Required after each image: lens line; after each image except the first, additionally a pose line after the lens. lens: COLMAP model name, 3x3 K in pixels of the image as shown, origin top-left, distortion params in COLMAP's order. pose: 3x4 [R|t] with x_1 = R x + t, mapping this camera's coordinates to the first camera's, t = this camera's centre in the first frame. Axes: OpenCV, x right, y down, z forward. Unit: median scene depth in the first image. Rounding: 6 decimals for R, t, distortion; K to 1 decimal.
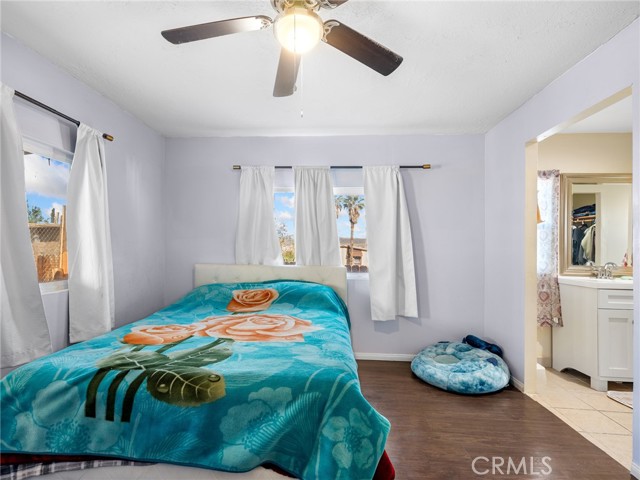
lens RADIAL K [[320.0, 0, 319.4], [0, 320.0, 255.5], [0, 0, 1]] dist [-0.005739, 0.000663]
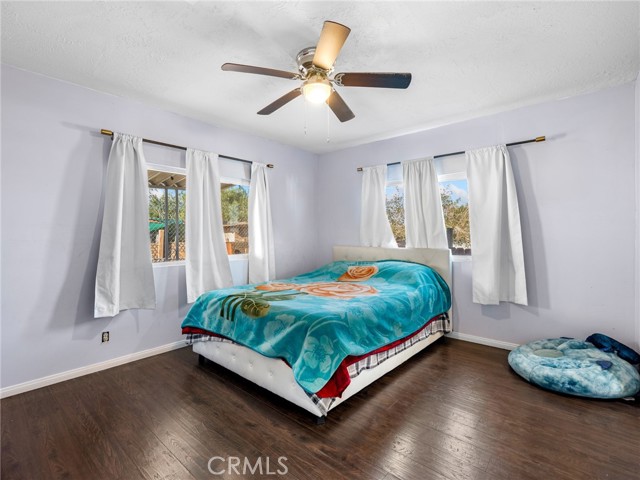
lens RADIAL K [[320.1, 0, 320.4], [0, 320.1, 240.5], [0, 0, 1]] dist [-0.012688, 0.000354]
pose [[0.786533, -0.005366, -0.617525, 0.490794], [0.000901, 0.999971, -0.007543, 0.016763], [0.617548, 0.005376, 0.786515, -0.105092]]
